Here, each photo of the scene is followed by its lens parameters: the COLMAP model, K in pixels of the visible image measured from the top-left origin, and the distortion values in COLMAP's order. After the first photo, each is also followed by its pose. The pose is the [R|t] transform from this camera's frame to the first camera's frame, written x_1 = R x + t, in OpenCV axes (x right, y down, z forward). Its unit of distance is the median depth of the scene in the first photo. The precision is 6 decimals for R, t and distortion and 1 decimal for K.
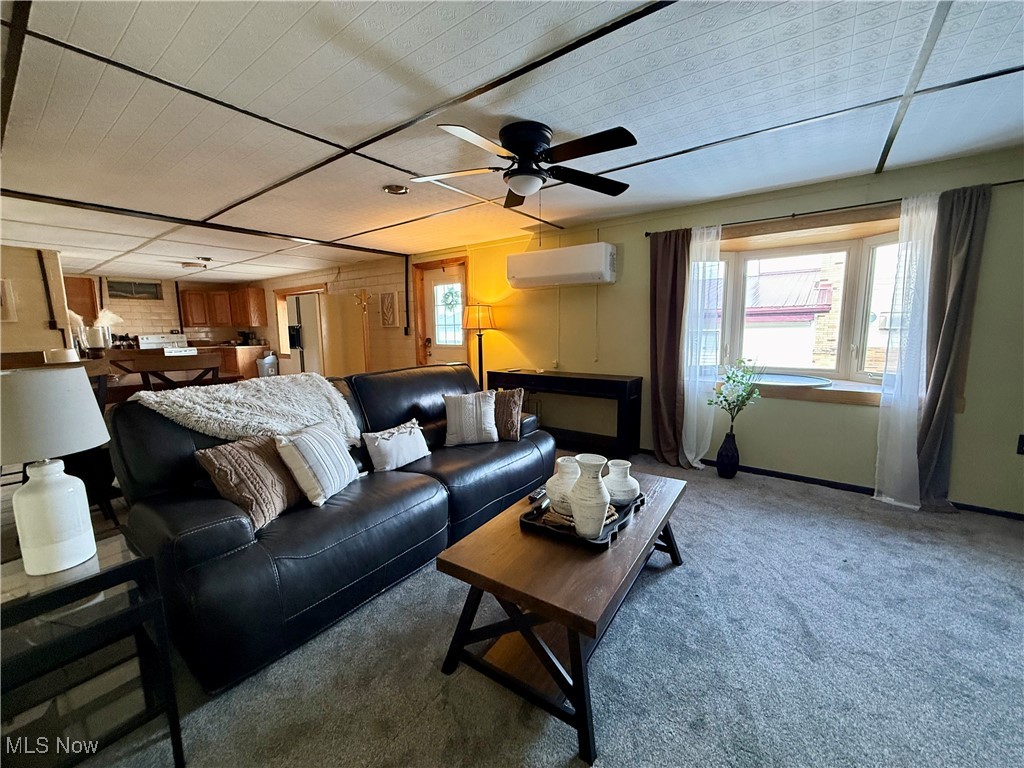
lens RADIAL K [[408.1, 0, 509.4], [0, 408.1, 383.5], [0, 0, 1]] dist [0.001086, 0.000110]
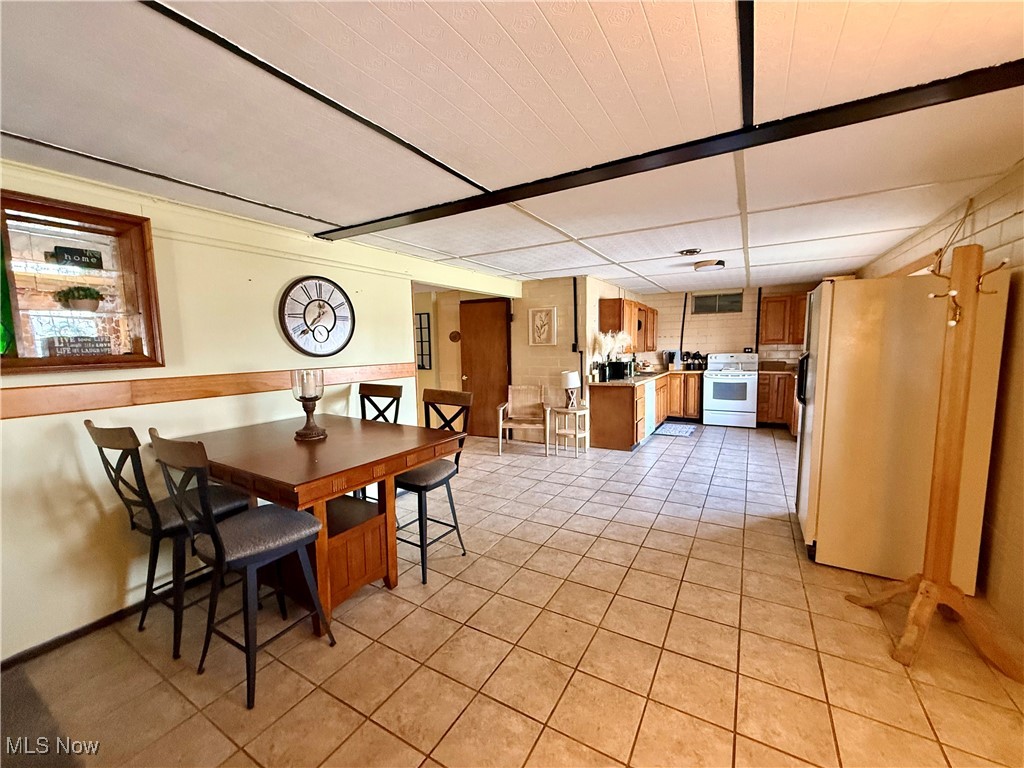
lens RADIAL K [[408.1, 0, 509.4], [0, 408.1, 383.5], [0, 0, 1]] dist [0.001086, 0.000110]
pose [[0.108828, 0.109766, -0.987982, -0.061814], [-0.123097, 0.987723, 0.096178, -0.085055], [0.986410, 0.111150, 0.121004, 0.463907]]
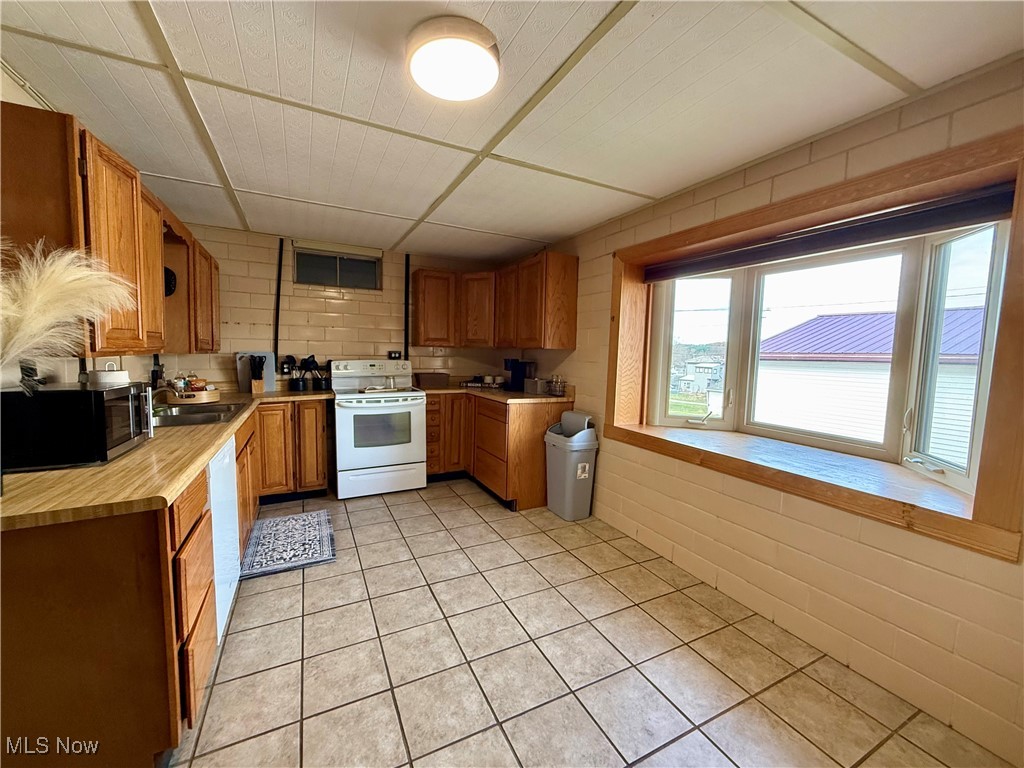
lens RADIAL K [[408.1, 0, 509.4], [0, 408.1, 383.5], [0, 0, 1]] dist [0.001086, 0.000110]
pose [[0.894744, 0.069125, -0.441198, -0.501560], [-0.096797, 0.994480, -0.040493, -0.090494], [0.435963, 0.078937, 0.896496, 0.656141]]
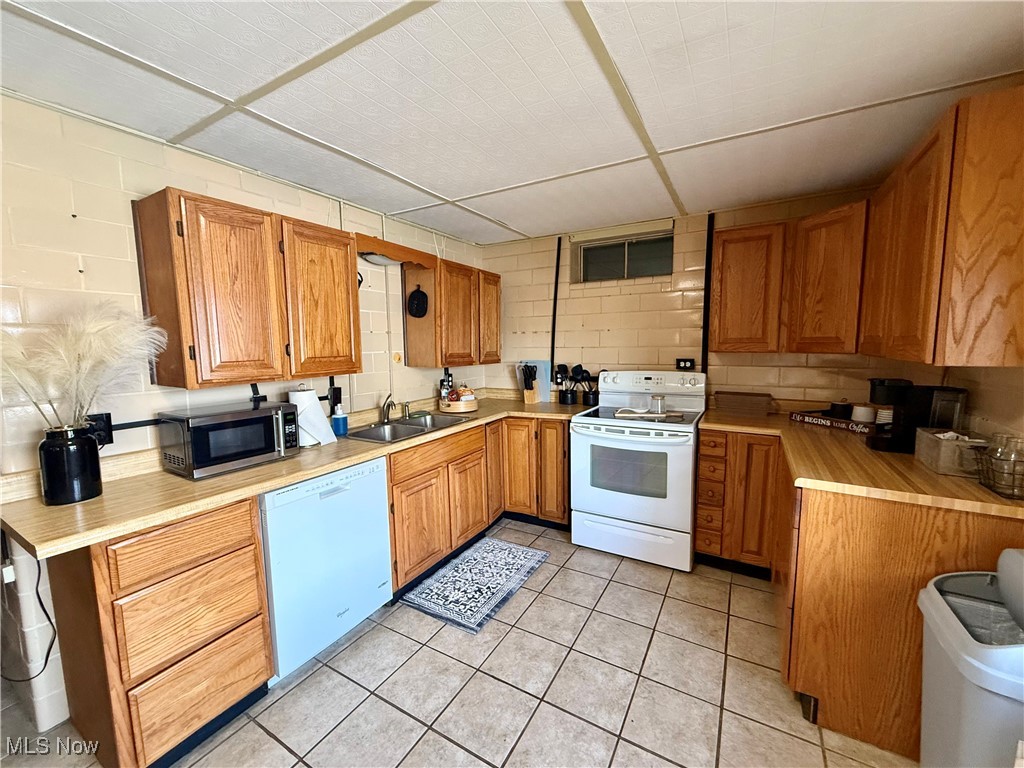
lens RADIAL K [[408.3, 0, 506.7], [0, 408.3, 384.1], [0, 0, 1]] dist [-0.001359, 0.000123]
pose [[0.113222, 0.116346, -0.986734, -0.518047], [-0.128060, 0.986546, 0.101629, -0.132748], [0.985282, 0.114855, 0.126598, 0.854090]]
